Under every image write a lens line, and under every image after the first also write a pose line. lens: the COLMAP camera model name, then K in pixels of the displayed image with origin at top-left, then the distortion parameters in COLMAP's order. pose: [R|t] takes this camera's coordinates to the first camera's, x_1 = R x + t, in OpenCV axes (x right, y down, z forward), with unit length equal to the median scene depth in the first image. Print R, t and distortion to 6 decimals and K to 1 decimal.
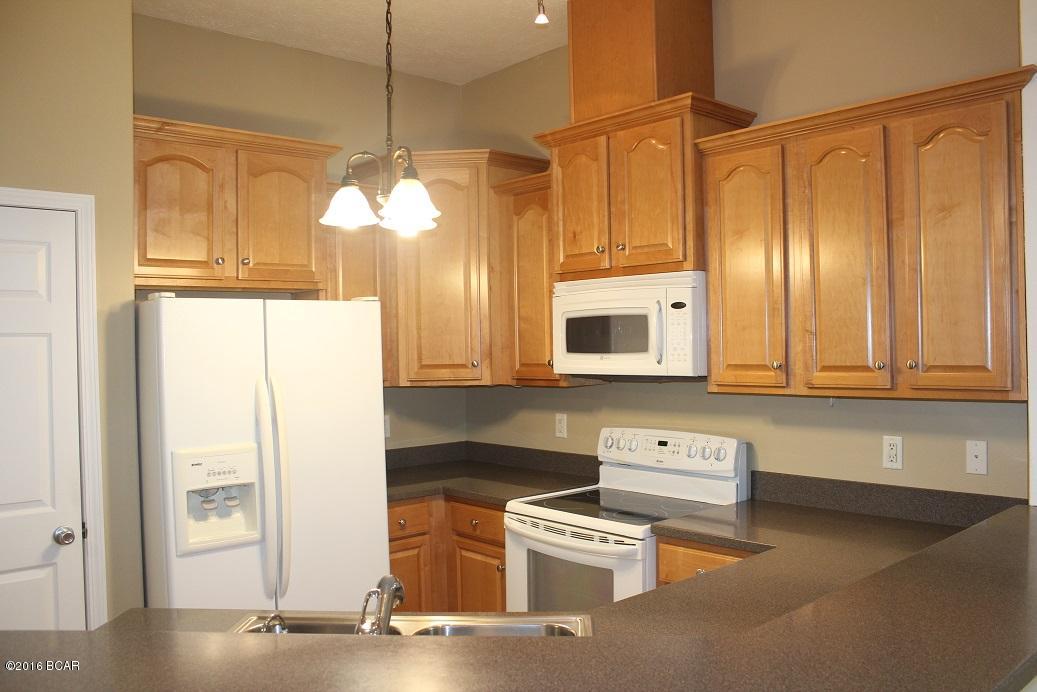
lens RADIAL K [[911.7, 0, 518.5], [0, 911.7, 346.0], [0, 0, 1]] dist [-0.009045, -0.001347]
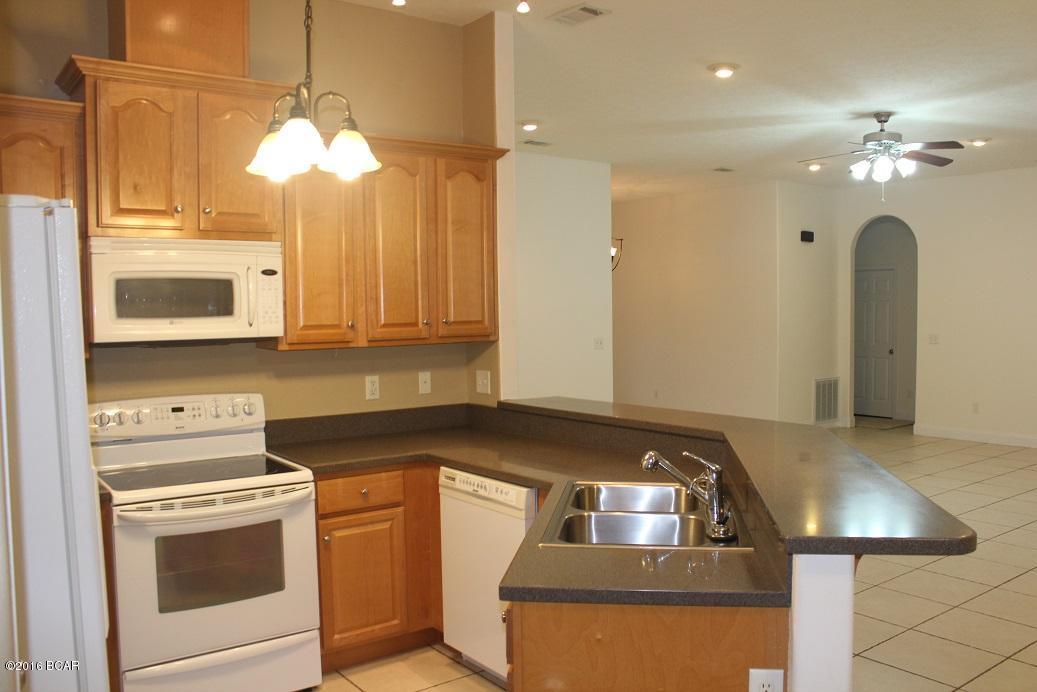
lens RADIAL K [[875.9, 0, 518.5], [0, 875.9, 346.0], [0, 0, 1]] dist [0.000284, 0.001577]
pose [[0.140299, -0.024944, 0.989795, -0.829113], [0.020537, 0.999541, 0.022278, 0.026837], [-0.989896, 0.017202, 0.140747, 0.560416]]
